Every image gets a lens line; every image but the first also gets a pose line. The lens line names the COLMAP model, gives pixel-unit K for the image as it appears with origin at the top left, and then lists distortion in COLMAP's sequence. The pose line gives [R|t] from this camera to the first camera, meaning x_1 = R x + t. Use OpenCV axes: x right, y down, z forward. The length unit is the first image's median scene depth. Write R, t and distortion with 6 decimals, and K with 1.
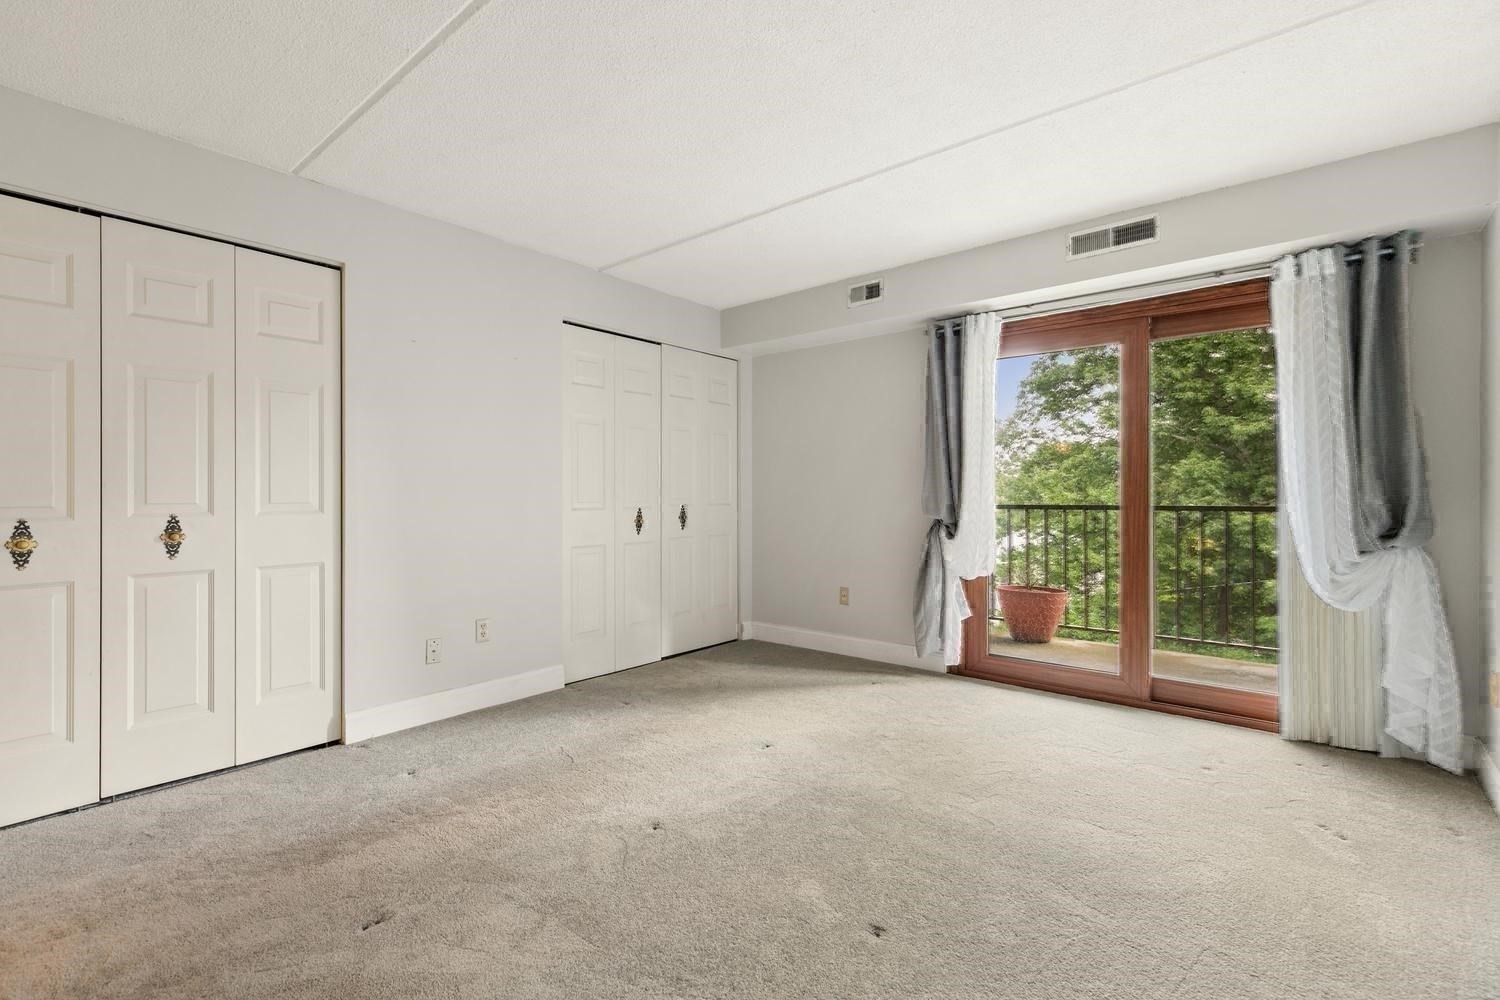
lens RADIAL K [[673.9, 0, 741.5], [0, 673.9, 493.7], [0, 0, 1]] dist [0.004177, 0.000141]
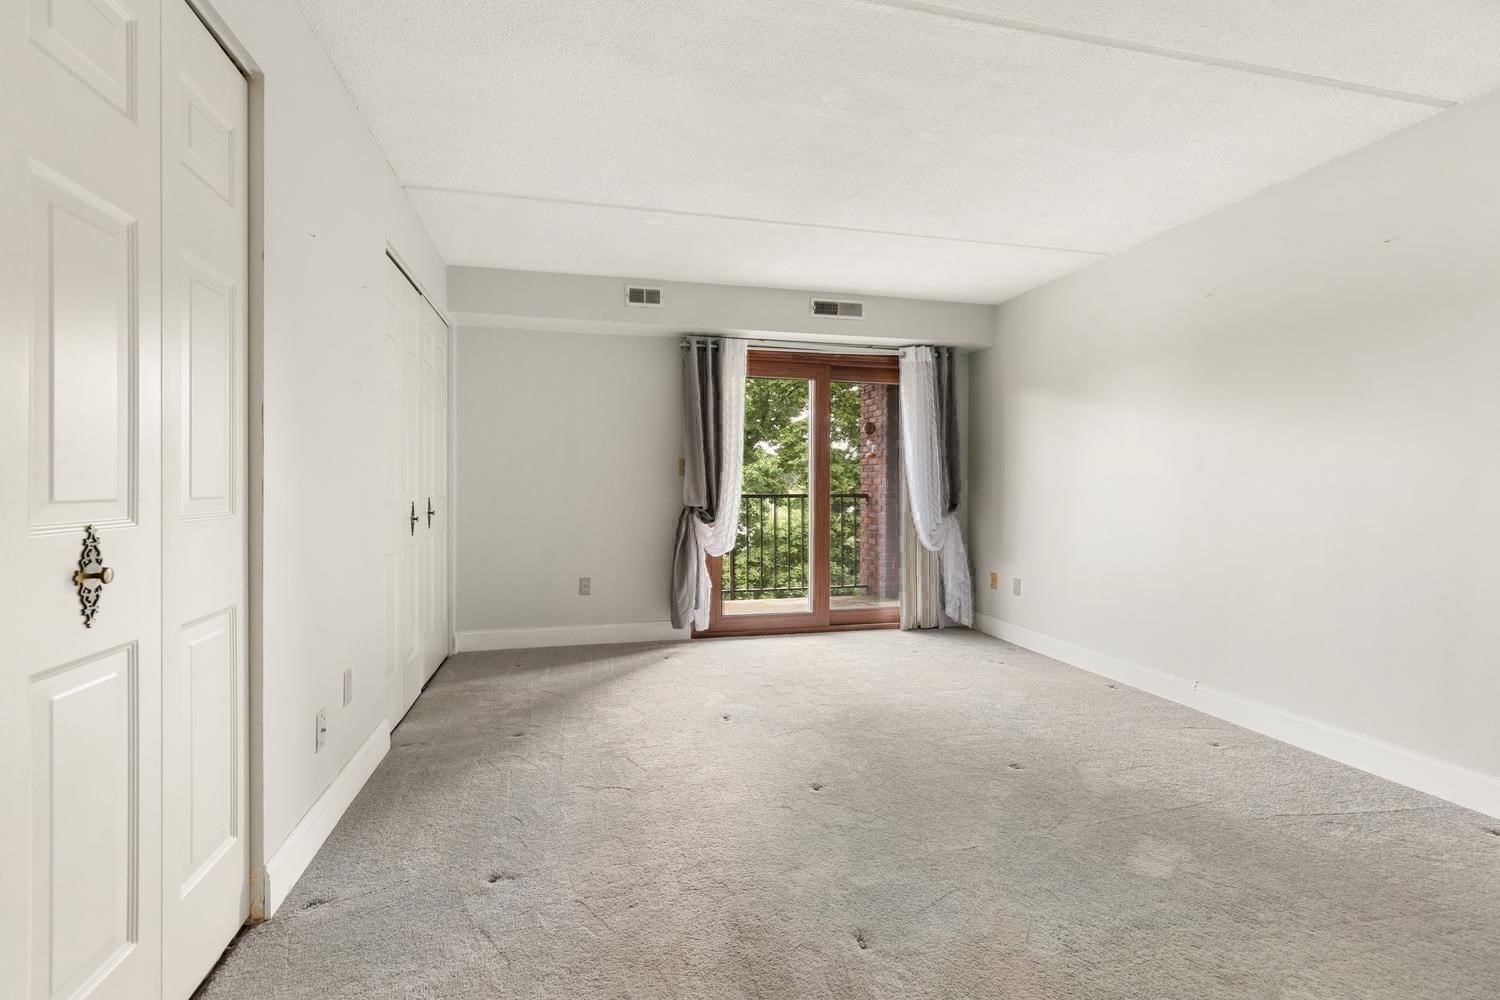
lens RADIAL K [[673.9, 0, 741.5], [0, 673.9, 493.7], [0, 0, 1]] dist [0.004177, 0.000141]
pose [[0.587525, -0.006992, 0.809176, -0.707314], [-0.001975, 0.999947, 0.010074, 0.003374], [-0.809204, -0.007517, 0.587480, 0.297554]]
